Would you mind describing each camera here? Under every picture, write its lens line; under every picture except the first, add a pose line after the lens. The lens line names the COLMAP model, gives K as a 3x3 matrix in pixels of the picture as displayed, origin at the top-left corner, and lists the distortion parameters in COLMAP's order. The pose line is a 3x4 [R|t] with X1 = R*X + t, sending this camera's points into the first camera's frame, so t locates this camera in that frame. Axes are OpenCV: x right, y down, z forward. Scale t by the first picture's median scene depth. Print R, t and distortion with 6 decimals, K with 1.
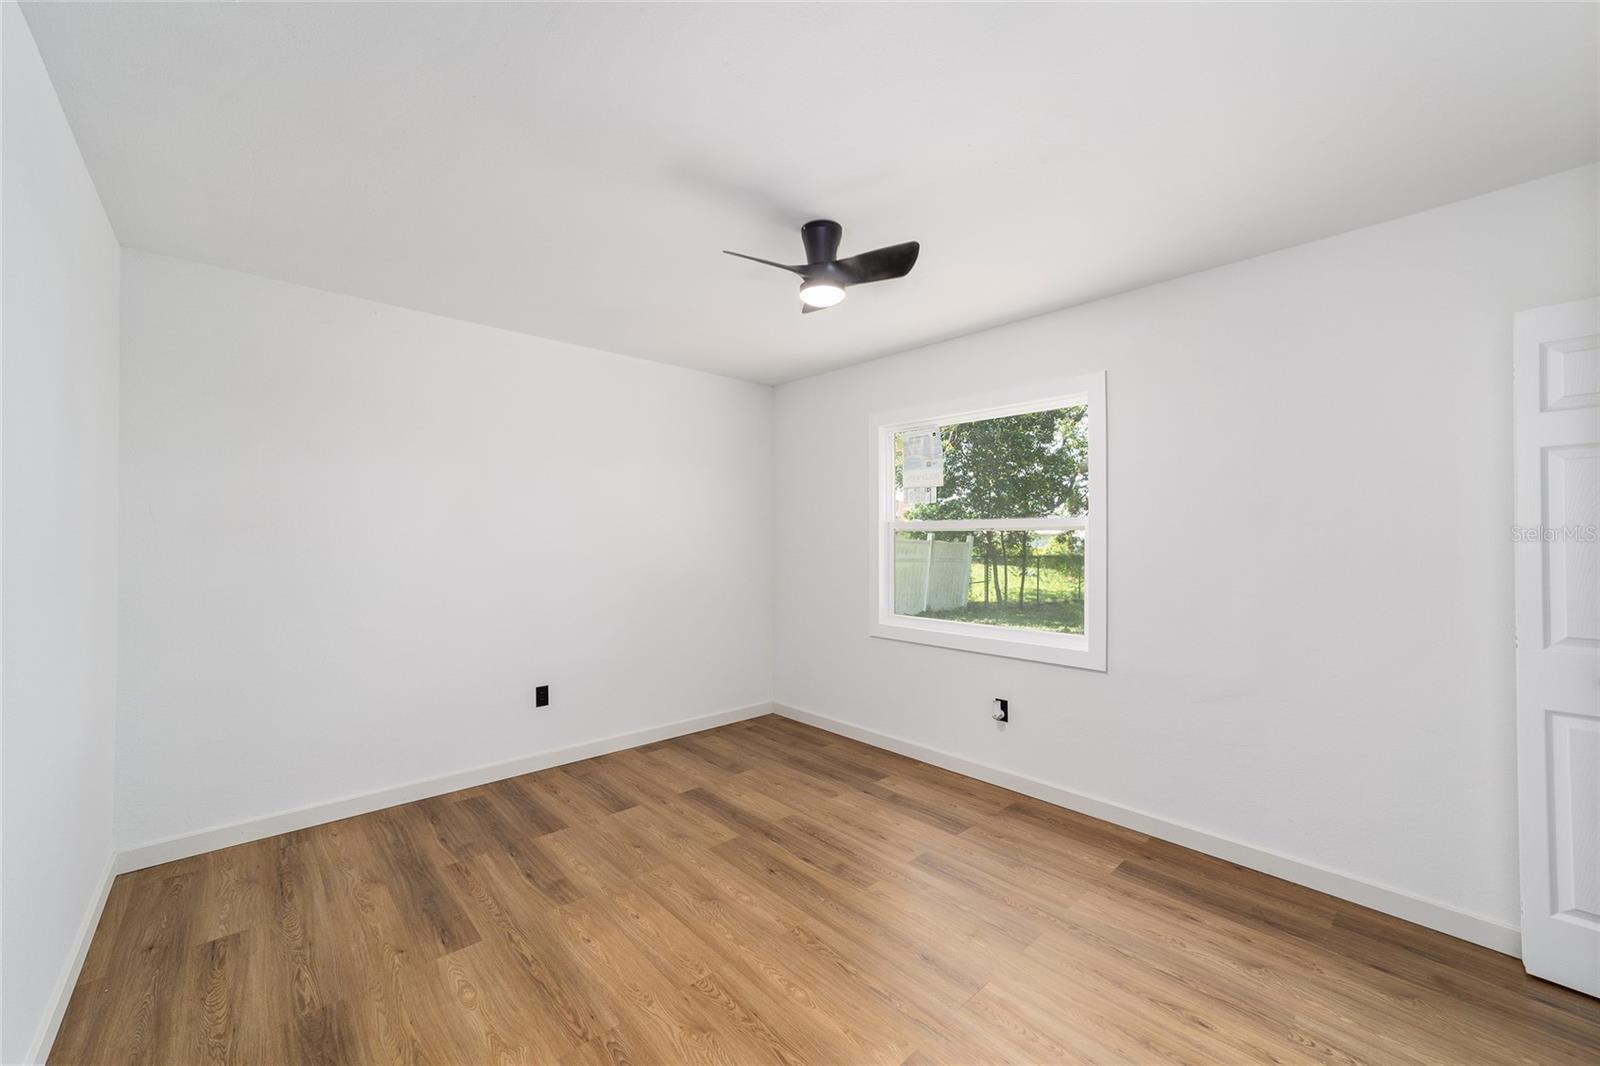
lens RADIAL K [[613.9, 0, 799.0], [0, 613.9, 532.7], [0, 0, 1]] dist [-0.015318, 0.008311]
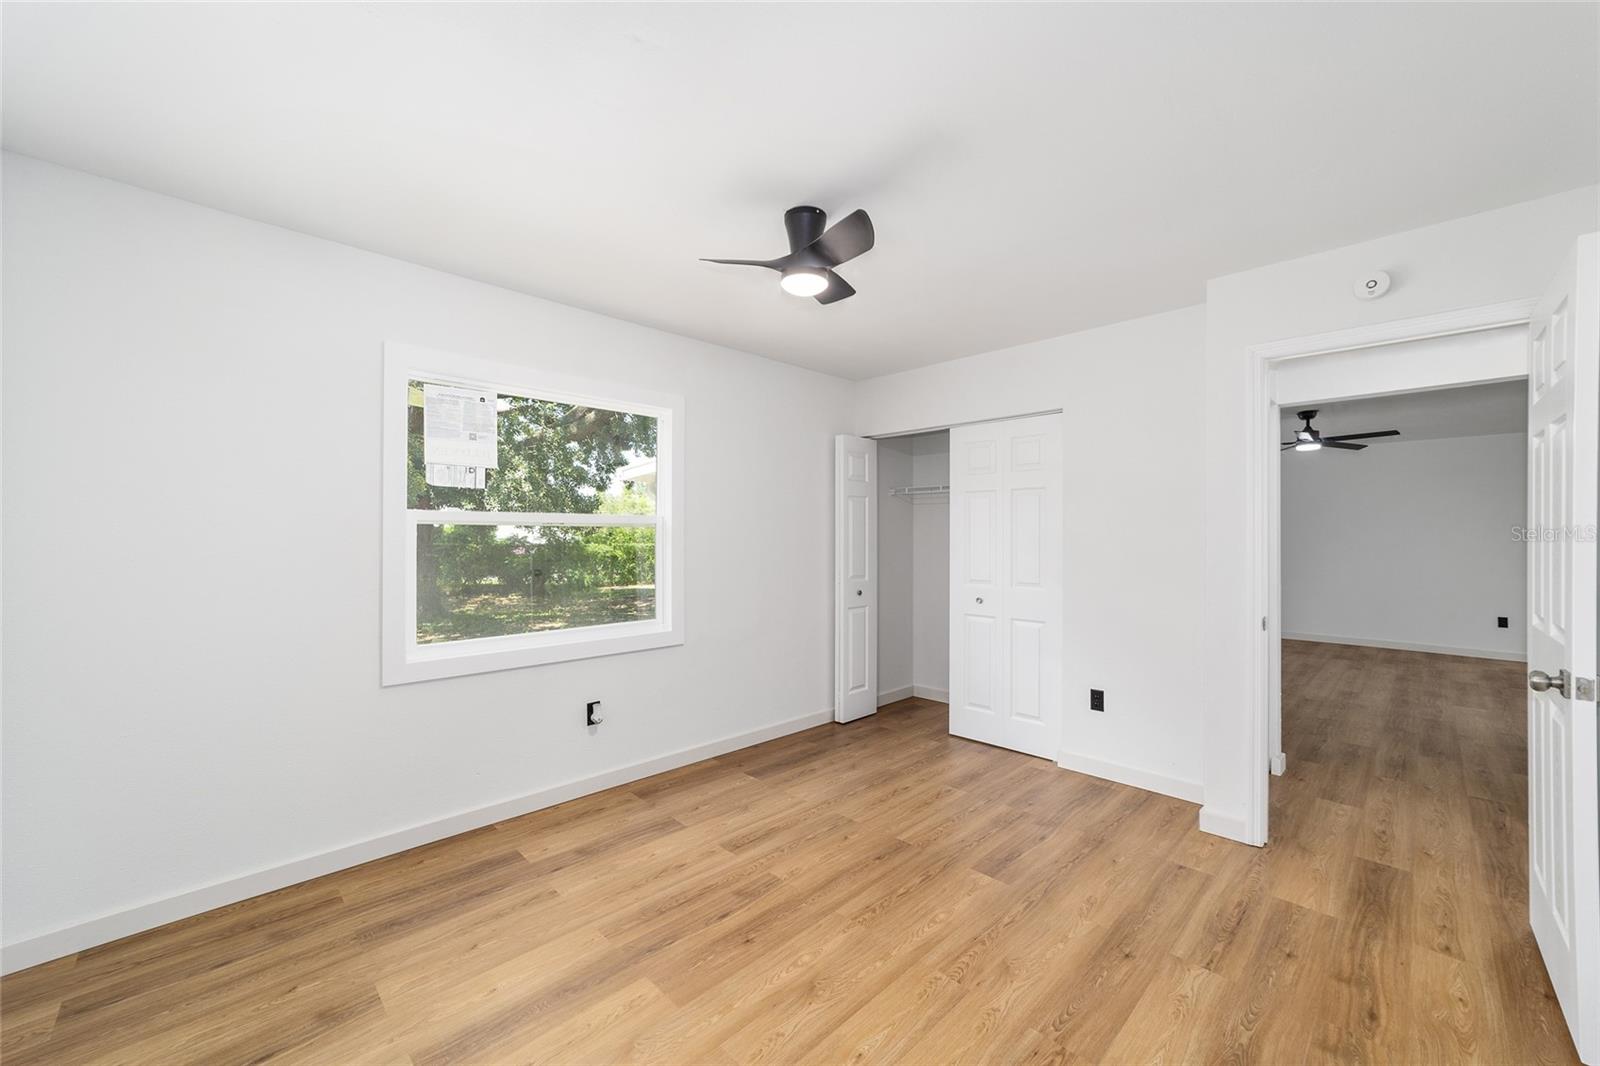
lens RADIAL K [[613.9, 0, 798.4], [0, 613.9, 527.0], [0, 0, 1]] dist [-0.015318, 0.008311]
pose [[-0.022774, 0.010721, 0.999683, -0.816740], [-0.011292, 0.999876, -0.010980, 0.005790], [-0.999677, -0.011538, -0.022650, 0.897787]]
